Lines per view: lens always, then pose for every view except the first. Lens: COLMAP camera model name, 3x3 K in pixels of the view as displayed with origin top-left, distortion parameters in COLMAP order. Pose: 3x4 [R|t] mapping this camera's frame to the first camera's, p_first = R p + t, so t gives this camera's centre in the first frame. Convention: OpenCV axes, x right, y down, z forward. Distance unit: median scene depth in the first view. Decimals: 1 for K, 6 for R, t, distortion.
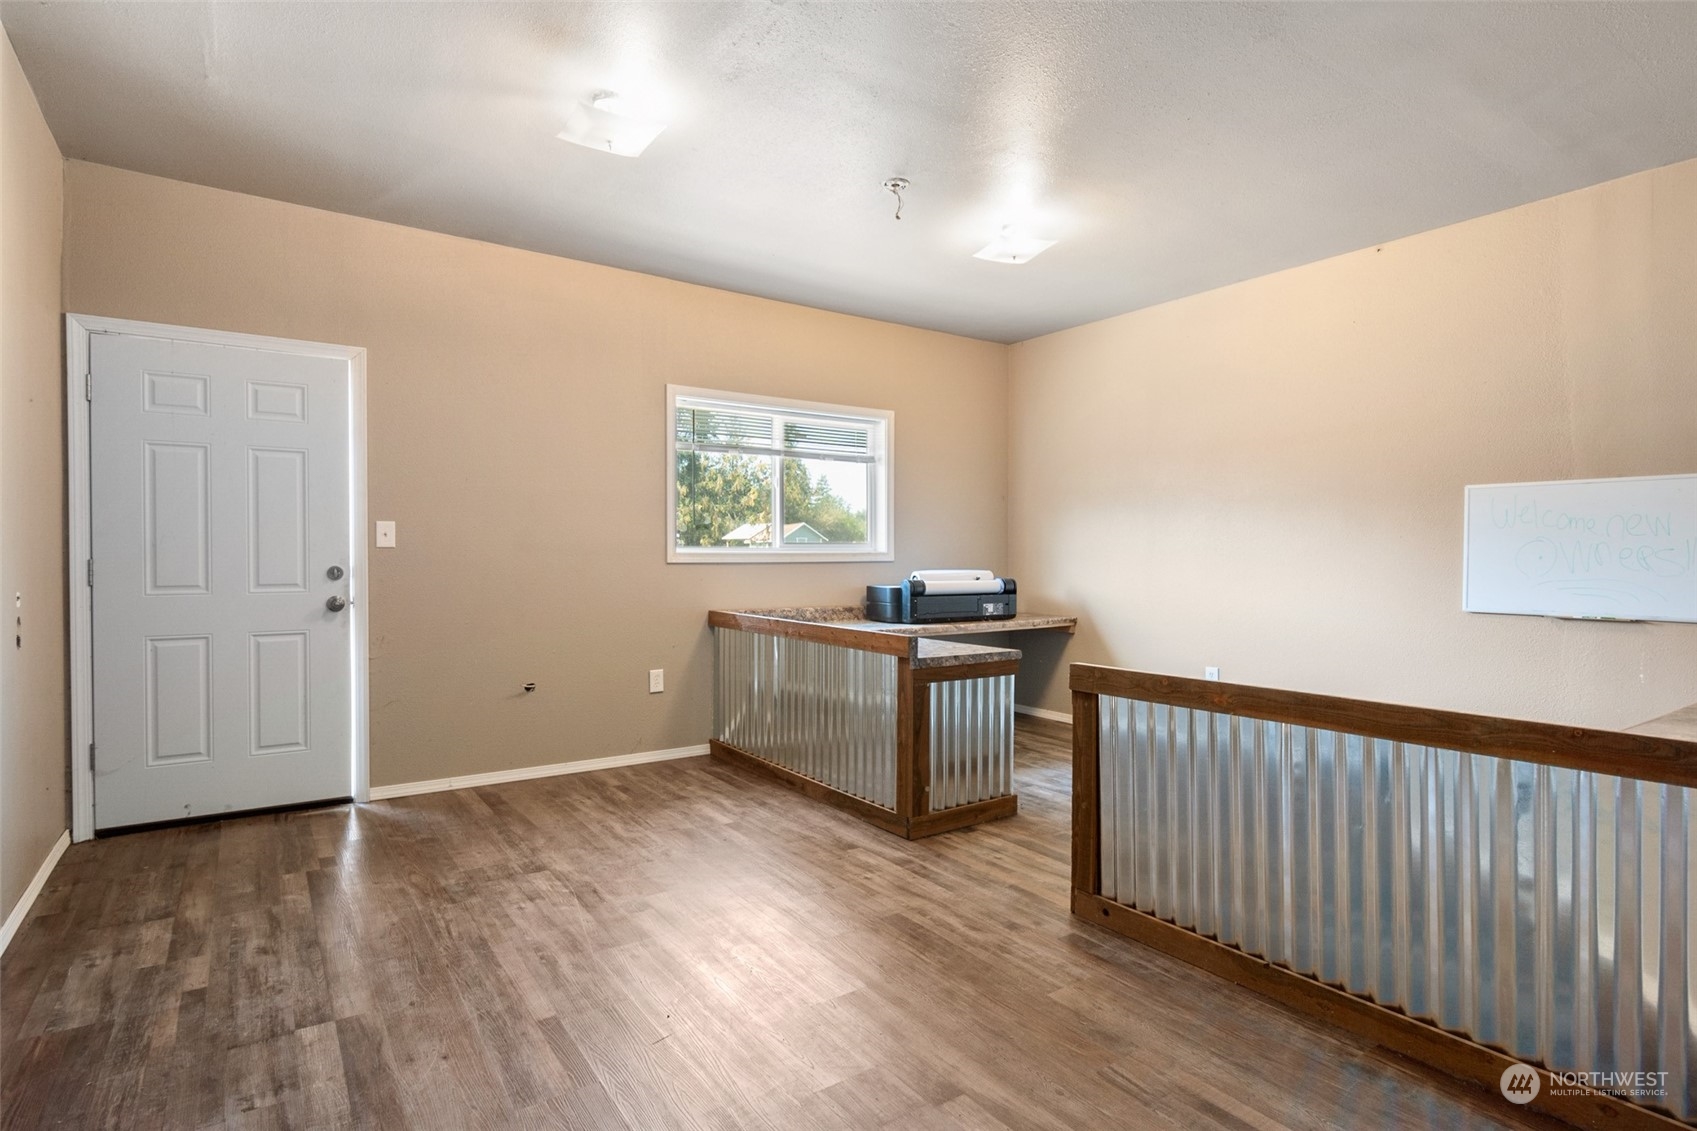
lens RADIAL K [[875.1, 0, 837.3], [0, 875.1, 558.3], [0, 0, 1]] dist [0.000420, -0.001080]
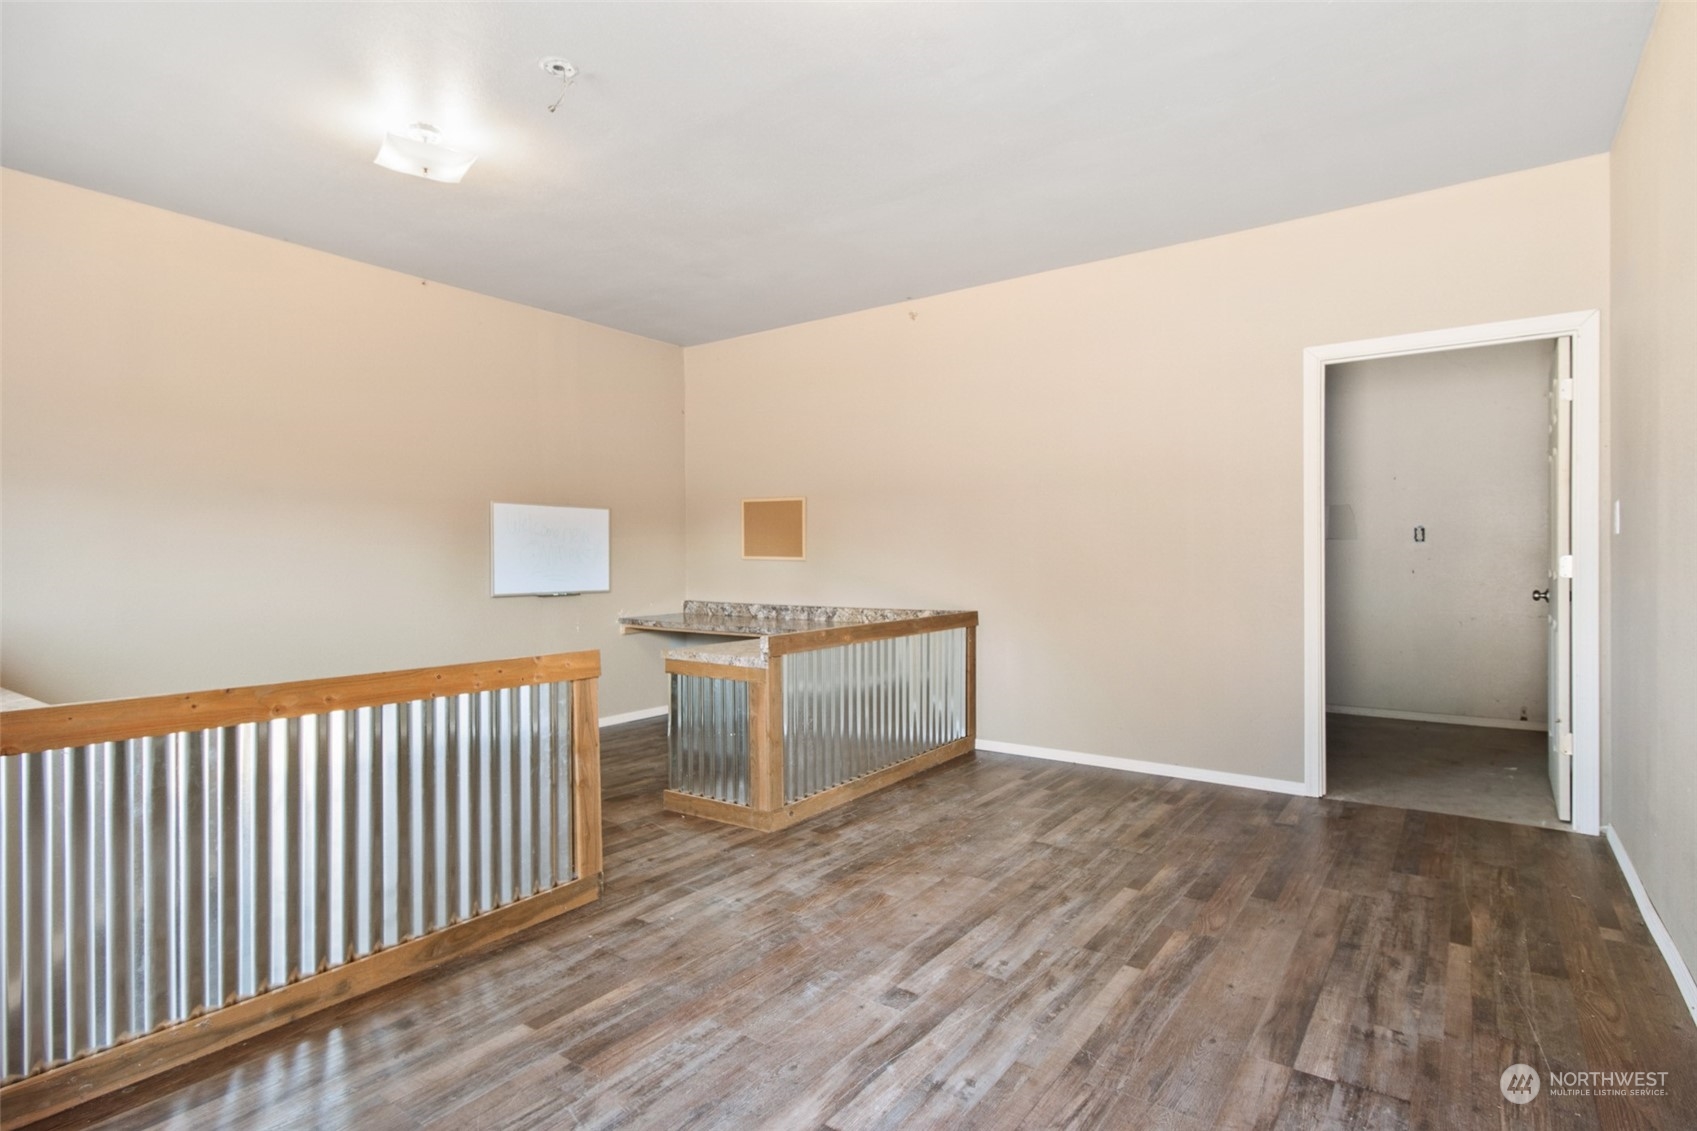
lens RADIAL K [[875.1, 0, 837.3], [0, 875.1, 558.1], [0, 0, 1]] dist [0.000420, -0.001080]
pose [[-0.340332, -0.002092, 0.940303, -1.257125], [0.008159, 0.999953, 0.005178, -0.004343], [-0.940270, 0.009434, -0.340300, 1.738681]]
